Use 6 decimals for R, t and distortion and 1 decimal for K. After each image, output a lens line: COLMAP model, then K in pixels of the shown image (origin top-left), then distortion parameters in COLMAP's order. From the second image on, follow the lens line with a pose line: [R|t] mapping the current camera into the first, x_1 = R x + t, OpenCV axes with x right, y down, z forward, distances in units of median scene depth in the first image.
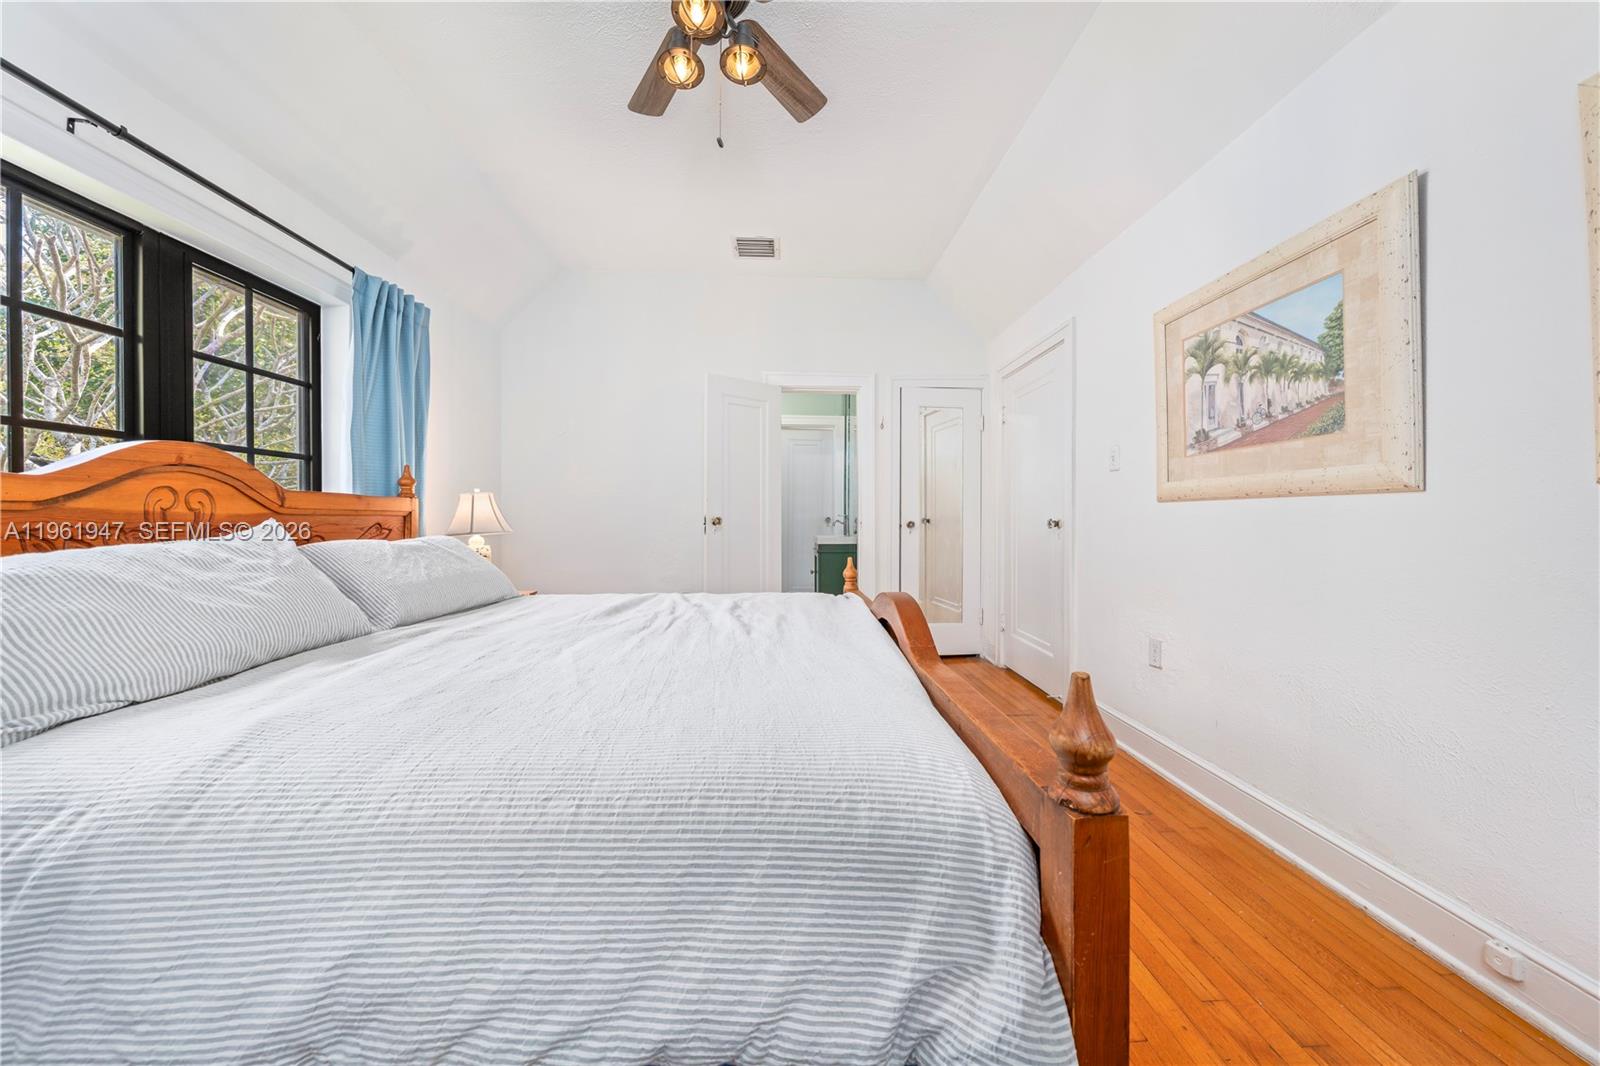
lens RADIAL K [[553.0, 0, 792.7], [0, 553.0, 521.2], [0, 0, 1]] dist [-0.001224, 0.000074]
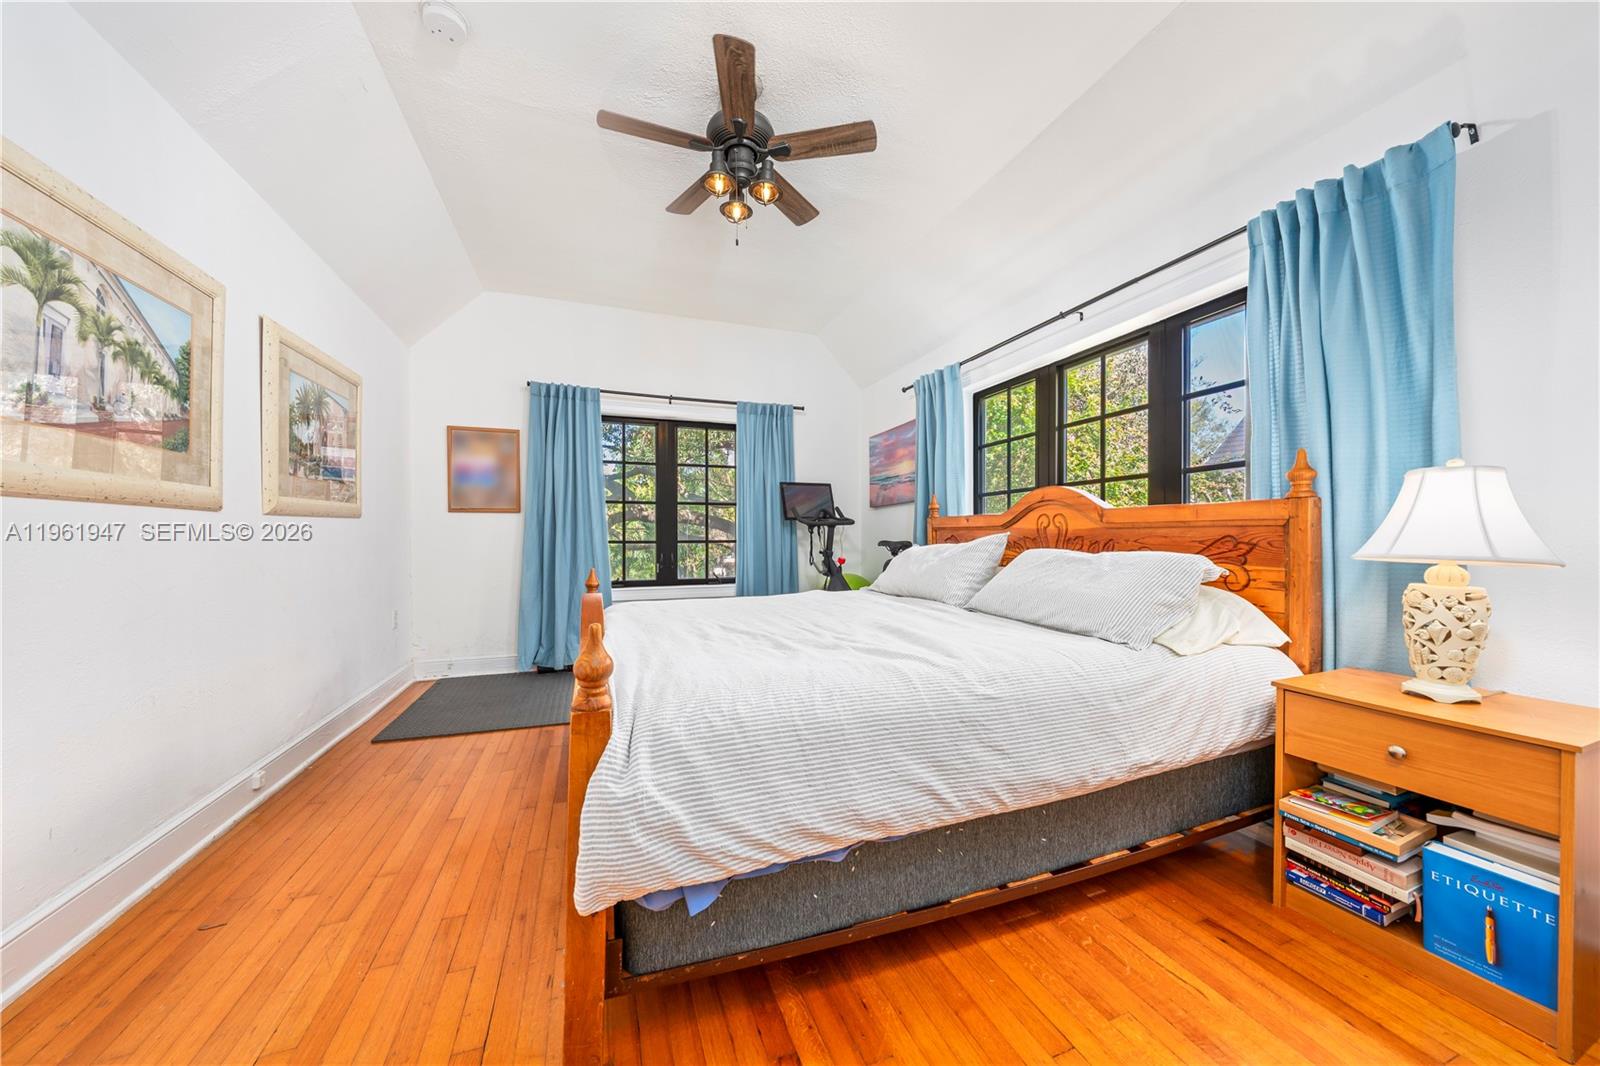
lens RADIAL K [[553.0, 0, 796.6], [0, 553.0, 539.4], [0, 0, 1]] dist [-0.001224, 0.000074]
pose [[-0.948091, 0.001053, -0.317999, 0.134731], [-0.001651, 0.999965, 0.008231, 0.003553], [0.317996, 0.008329, -0.948055, 2.084389]]
